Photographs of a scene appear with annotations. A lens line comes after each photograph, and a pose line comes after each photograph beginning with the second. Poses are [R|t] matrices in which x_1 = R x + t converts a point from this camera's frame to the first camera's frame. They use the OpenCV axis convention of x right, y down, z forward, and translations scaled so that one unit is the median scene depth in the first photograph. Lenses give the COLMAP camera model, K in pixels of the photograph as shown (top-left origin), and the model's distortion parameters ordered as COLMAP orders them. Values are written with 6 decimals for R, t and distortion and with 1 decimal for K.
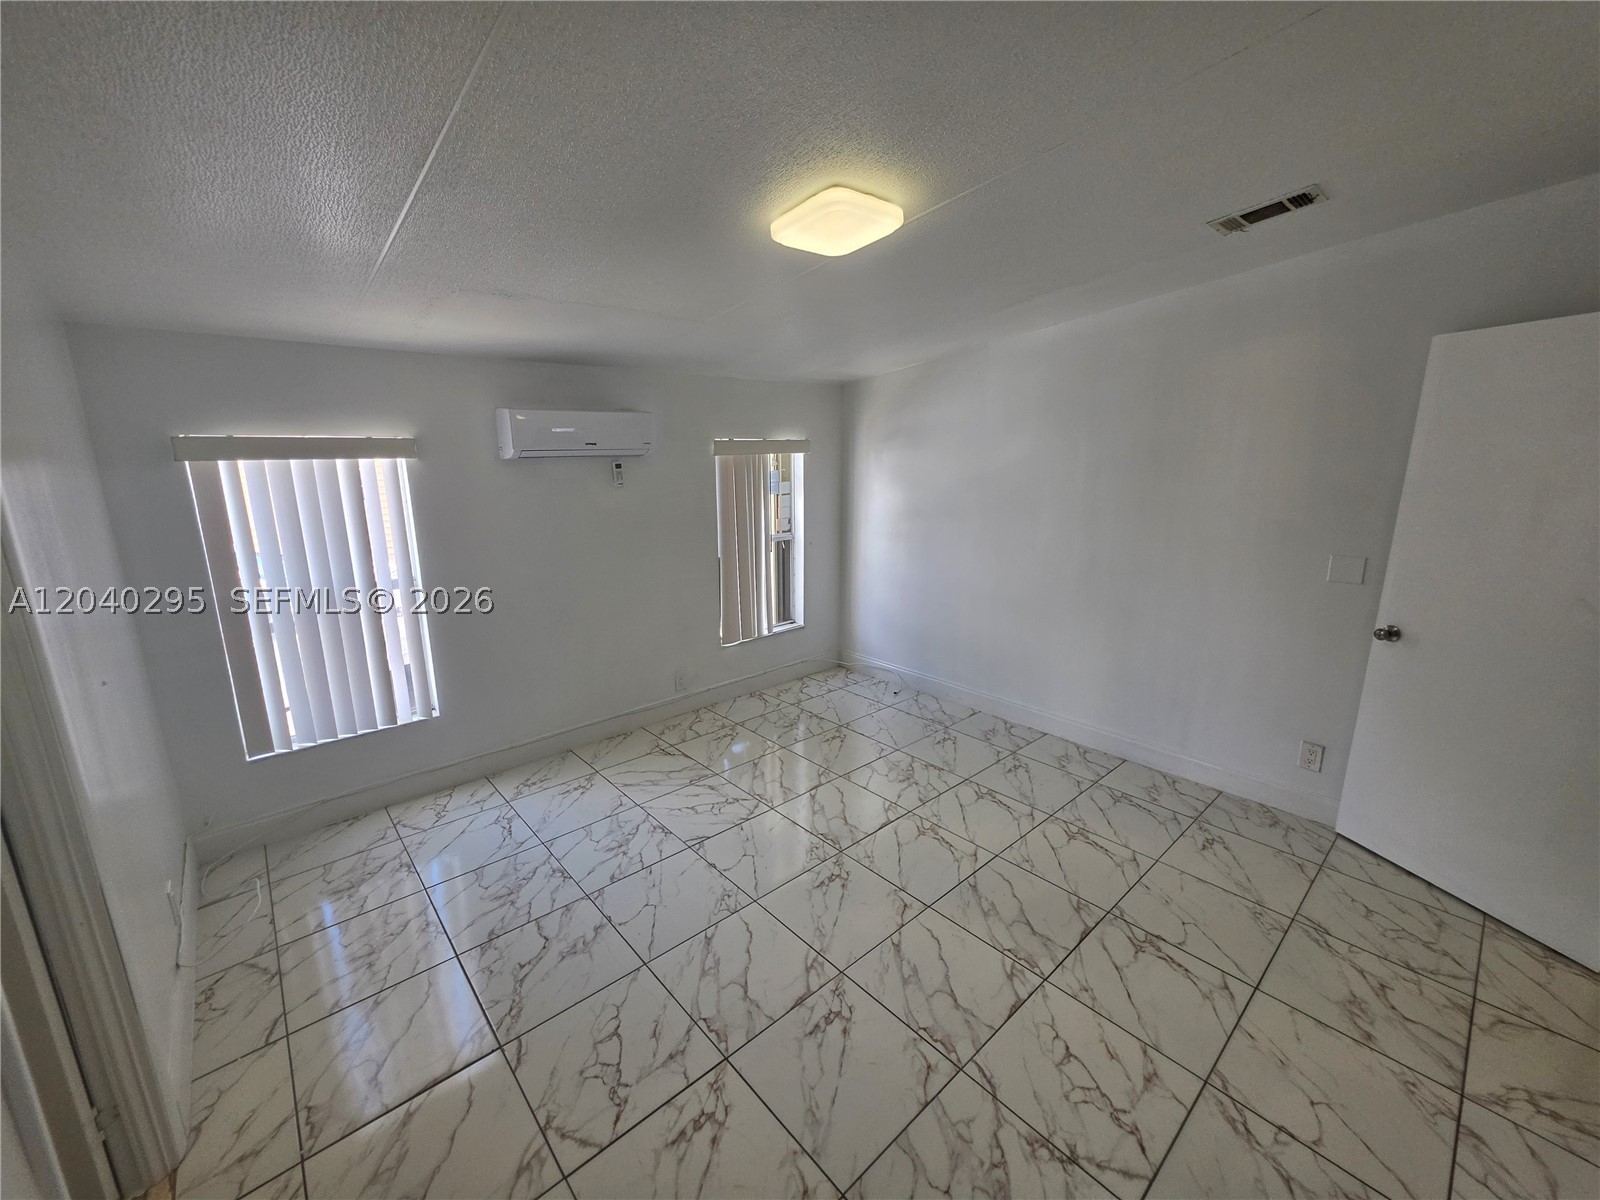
lens RADIAL K [[645.6, 0, 801.2], [0, 645.6, 597.9], [0, 0, 1]] dist [-0.002772, 0.000170]
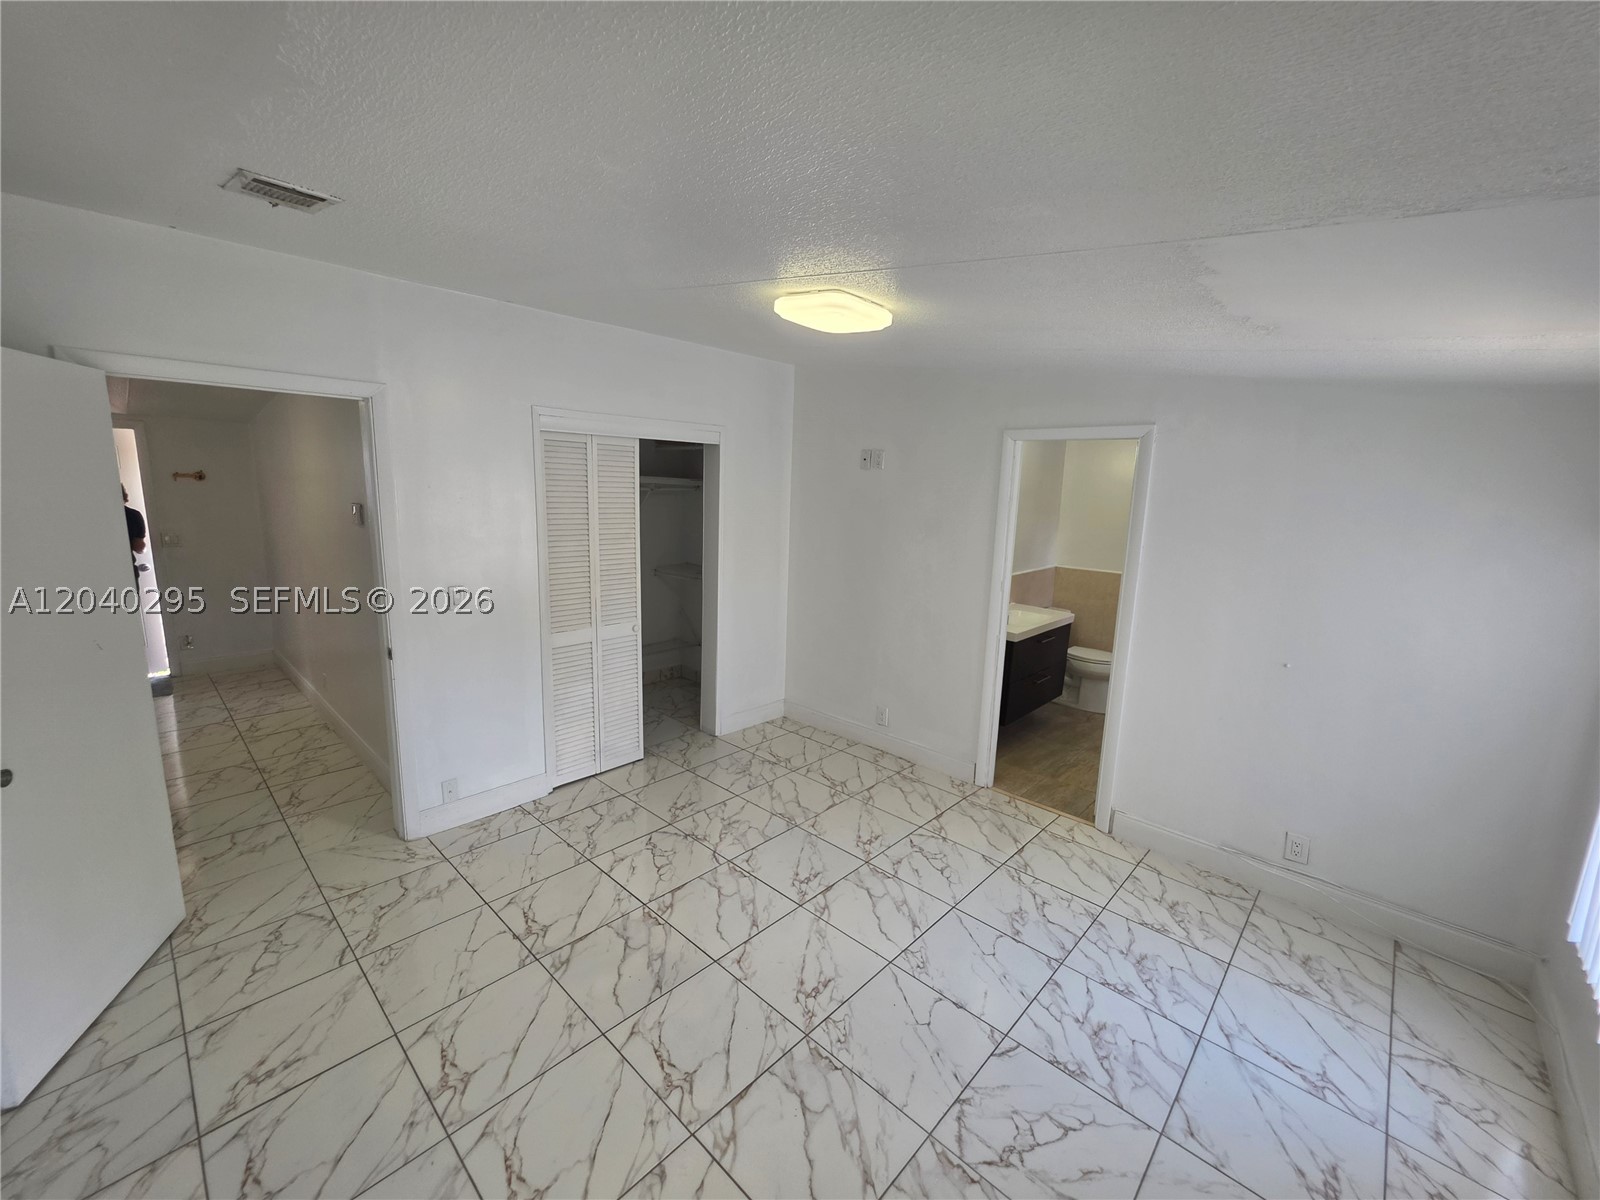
lens RADIAL K [[645.6, 0, 806.0], [0, 645.6, 599.7], [0, 0, 1]] dist [-0.002772, 0.000170]
pose [[-0.995031, -0.004994, -0.099445, 0.159705], [-0.043438, 0.920464, 0.388405, -0.424732], [0.089596, 0.390795, -0.916107, 1.696600]]
